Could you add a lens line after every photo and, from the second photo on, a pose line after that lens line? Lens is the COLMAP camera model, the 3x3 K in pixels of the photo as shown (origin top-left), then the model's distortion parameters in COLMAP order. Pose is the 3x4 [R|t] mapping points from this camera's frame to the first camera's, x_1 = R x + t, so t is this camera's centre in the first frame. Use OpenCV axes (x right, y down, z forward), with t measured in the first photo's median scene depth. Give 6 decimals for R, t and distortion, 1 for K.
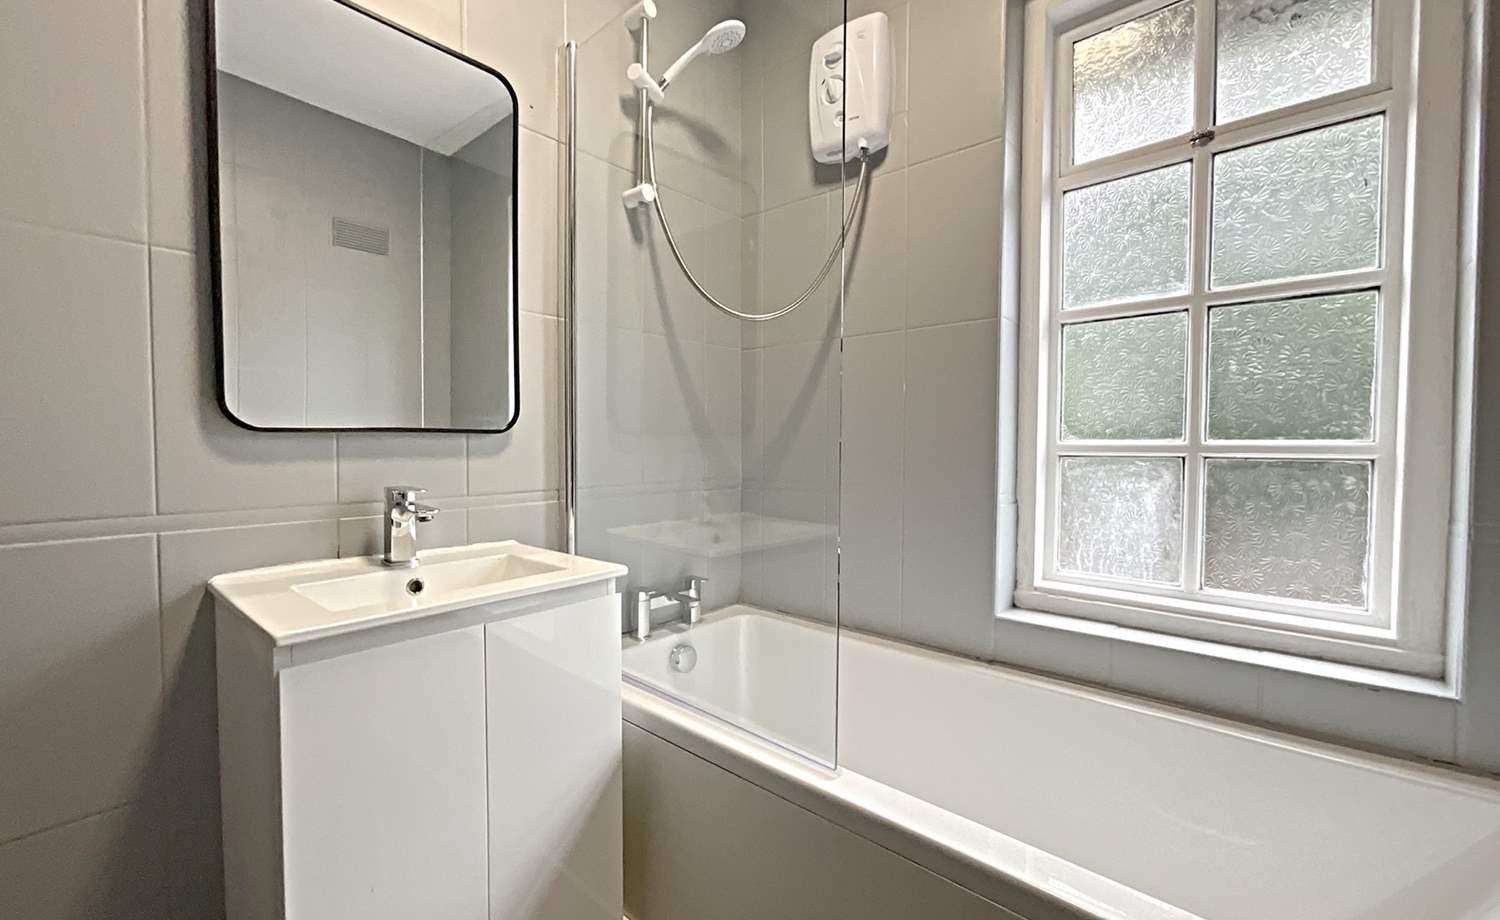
lens RADIAL K [[608.0, 0, 745.9], [0, 608.0, 461.1], [0, 0, 1]] dist [0.001455, 0.000287]
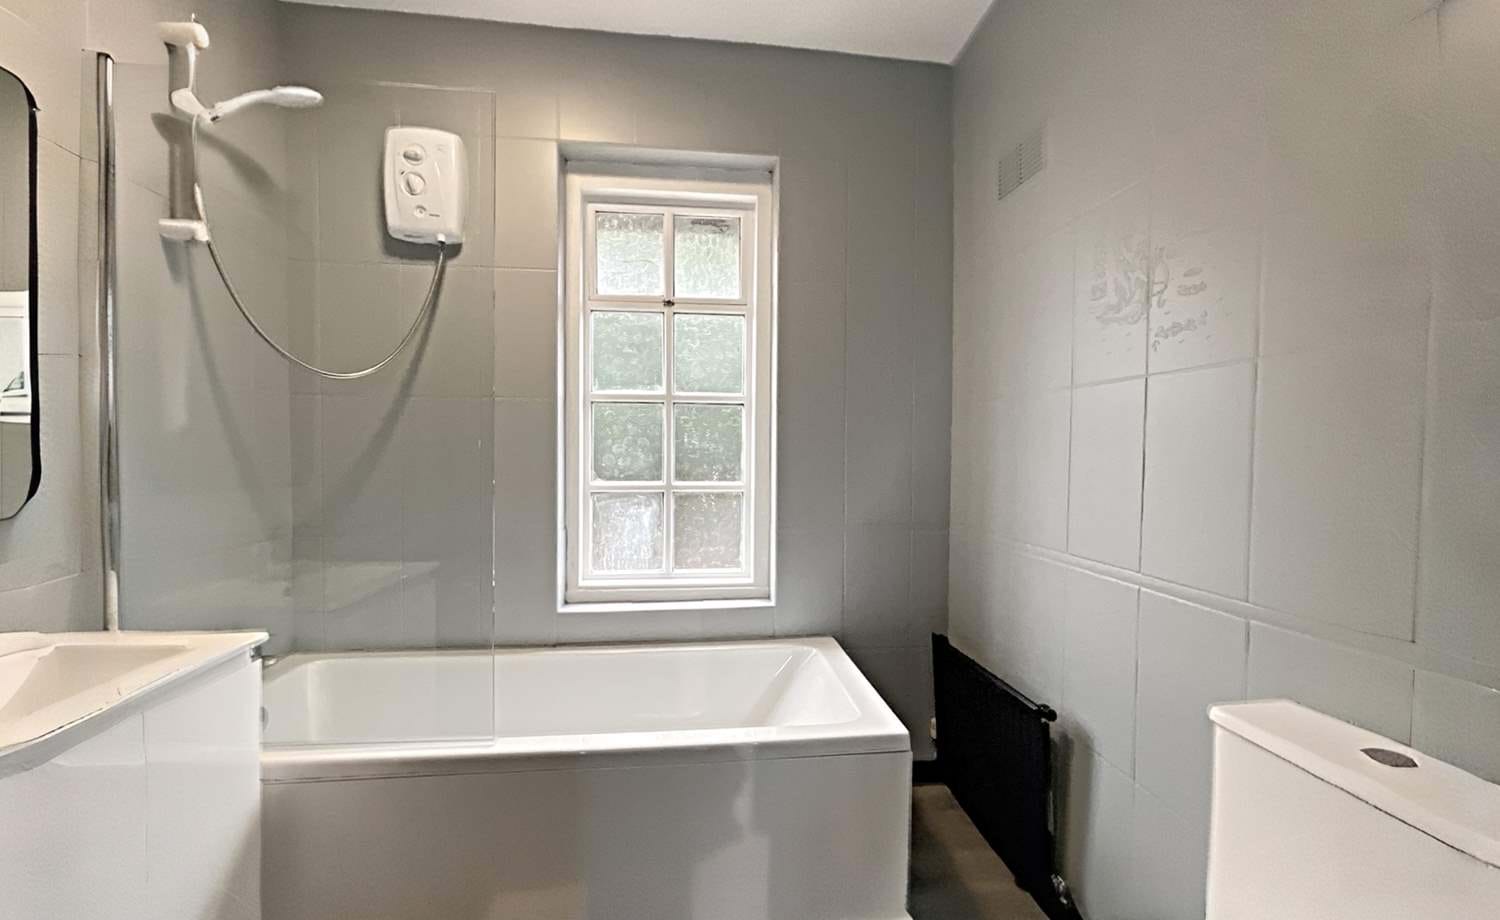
lens RADIAL K [[608.0, 0, 745.9], [0, 608.0, 461.1], [0, 0, 1]] dist [0.001455, 0.000287]
pose [[0.676507, -0.017689, 0.736224, -0.326252], [0.017488, 0.999815, 0.007953, -0.096856], [-0.736229, 0.007494, 0.676691, -0.268304]]
